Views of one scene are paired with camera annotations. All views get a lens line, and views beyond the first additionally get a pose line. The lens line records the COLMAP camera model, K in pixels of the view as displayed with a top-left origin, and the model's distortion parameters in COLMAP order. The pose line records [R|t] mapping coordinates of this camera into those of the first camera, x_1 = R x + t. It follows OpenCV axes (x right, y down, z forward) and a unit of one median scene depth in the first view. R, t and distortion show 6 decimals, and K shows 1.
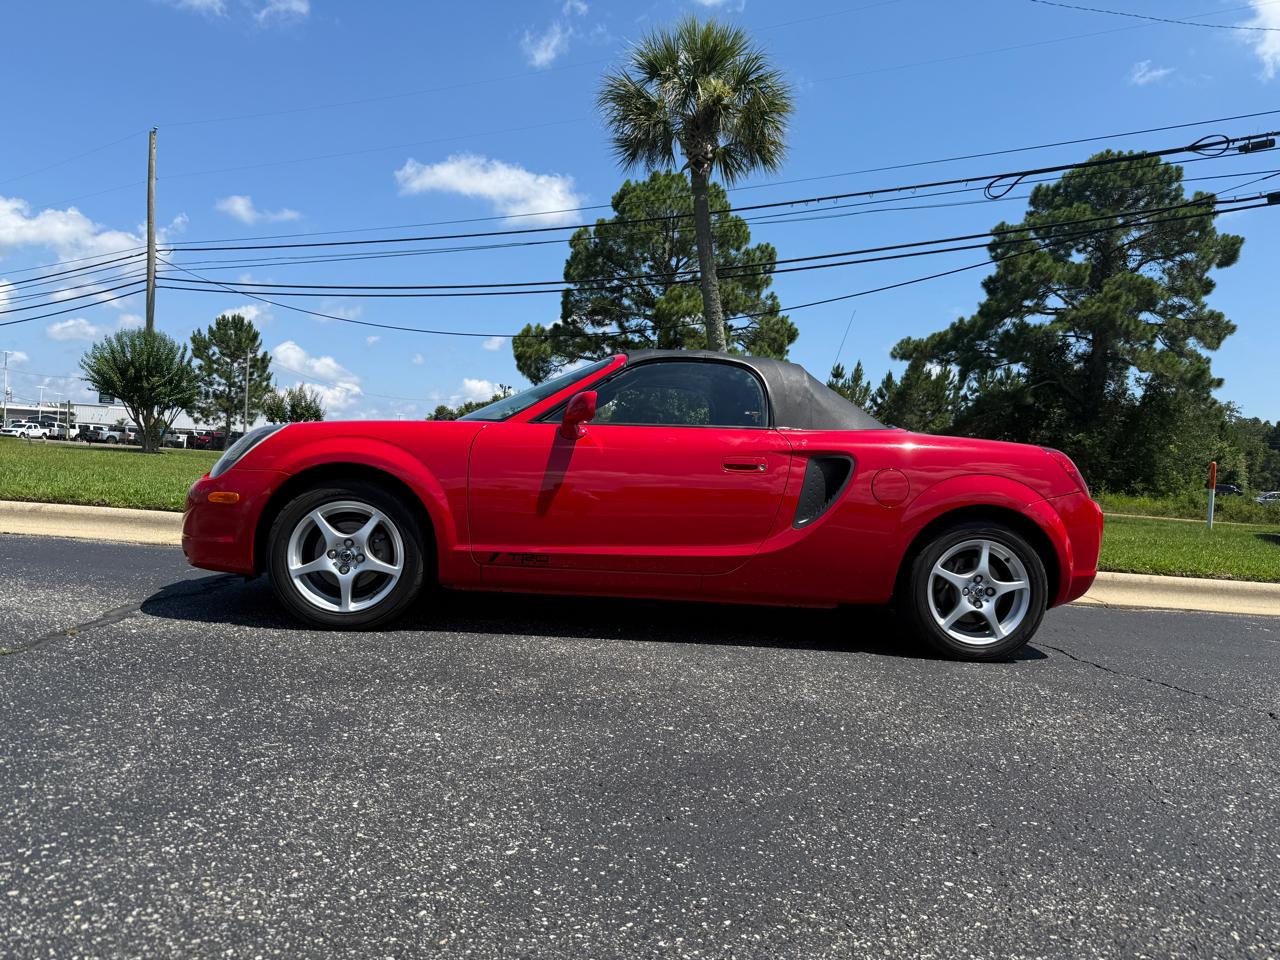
lens RADIAL K [[916.3, 0, 639.3], [0, 916.3, 481.5], [0, 0, 1]] dist [0.007019, -0.016462]
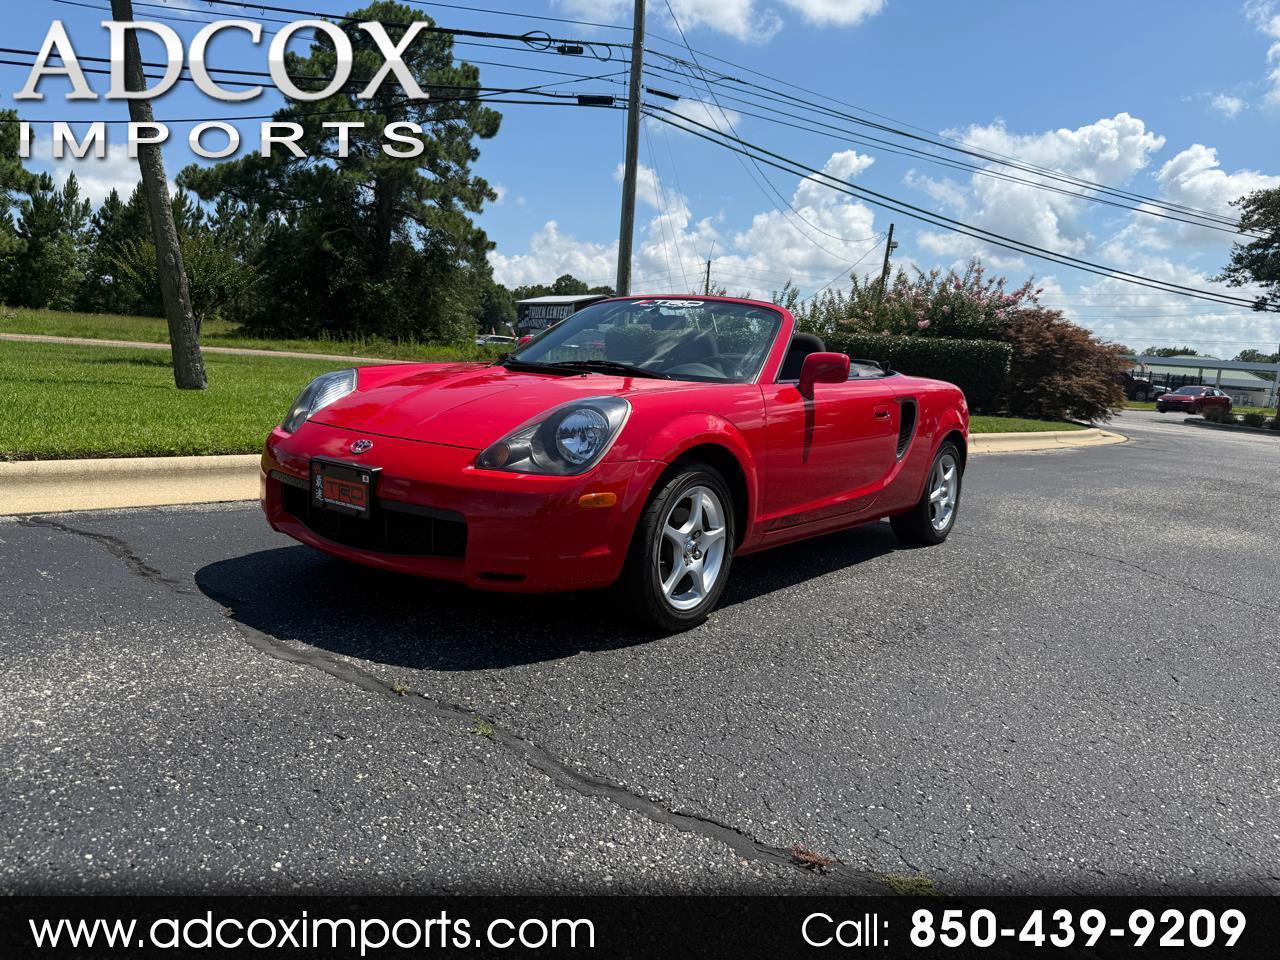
lens RADIAL K [[918.8, 0, 636.8], [0, 918.8, 484.5], [0, 0, 1]] dist [0.024694, -0.047498]
pose [[0.699918, -0.109084, 0.705843, -0.080208], [-0.019148, 0.985047, 0.171220, -0.011204], [-0.713966, -0.133355, 0.687364, 0.026777]]
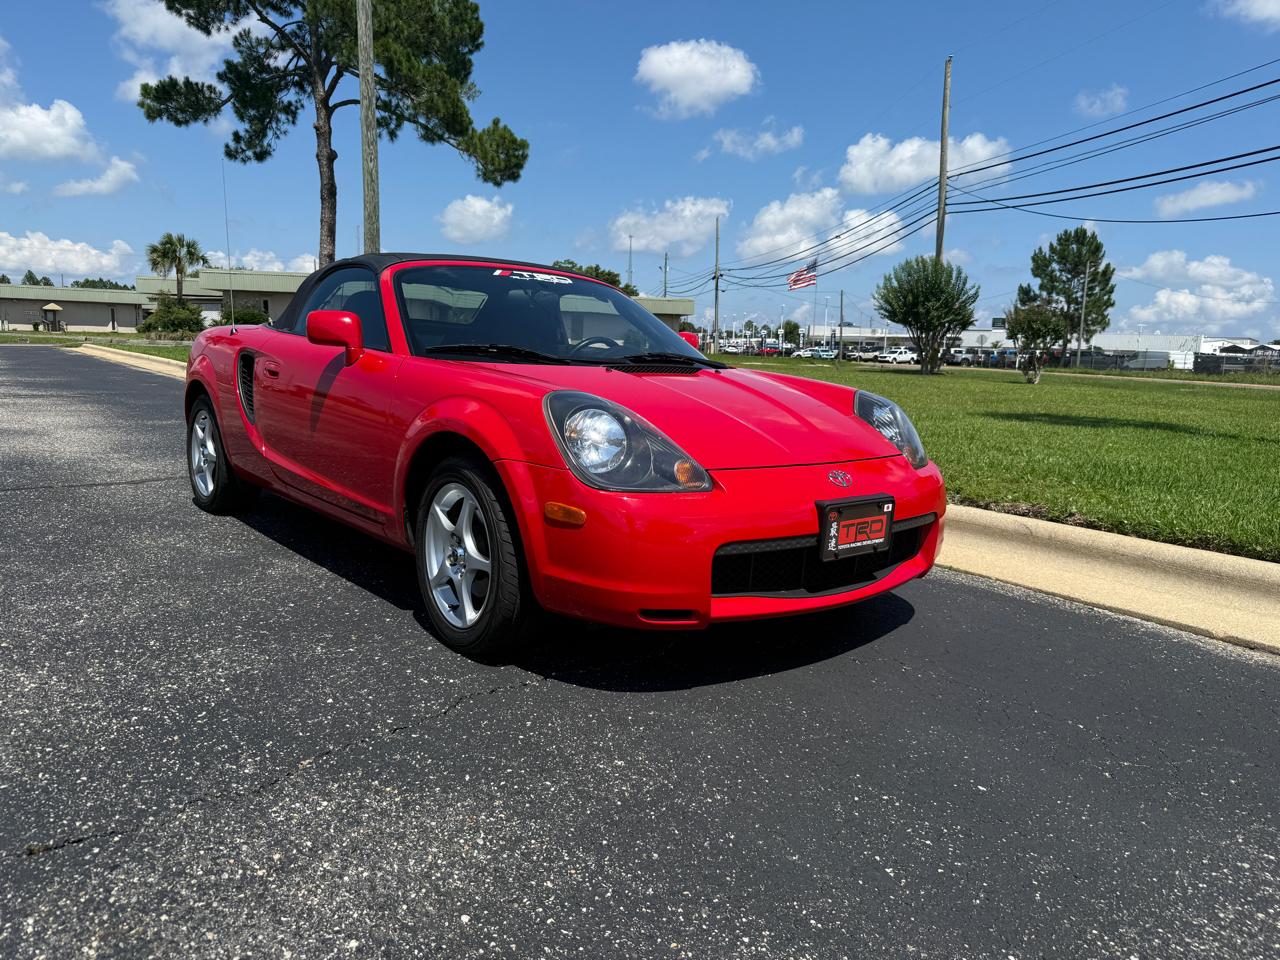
lens RADIAL K [[916.3, 0, 639.3], [0, 916.3, 481.5], [0, 0, 1]] dist [0.007019, -0.016462]
pose [[0.630753, 0.075330, -0.772318, 0.096525], [-0.007775, 0.995840, 0.090781, -0.000163], [0.775944, -0.051256, 0.628715, 0.062751]]
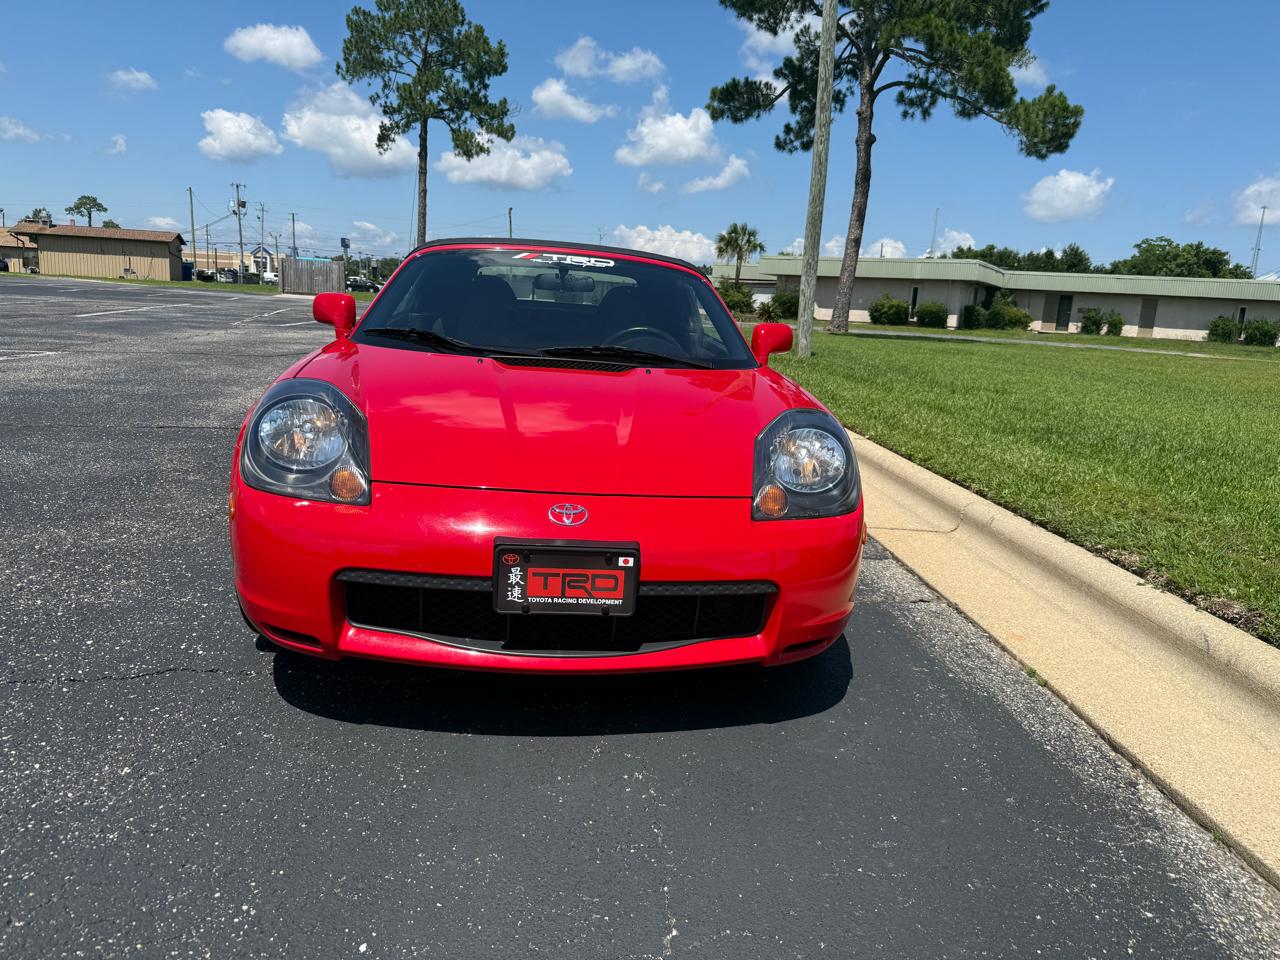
lens RADIAL K [[923.5, 0, 650.9], [0, 923.5, 477.0], [0, 0, 1]] dist [-0.002125, -0.006111]
pose [[0.108252, 0.129466, -0.985657, 0.106509], [-0.063633, 0.990353, 0.123095, -0.003296], [0.992085, 0.049395, 0.115446, 0.110822]]
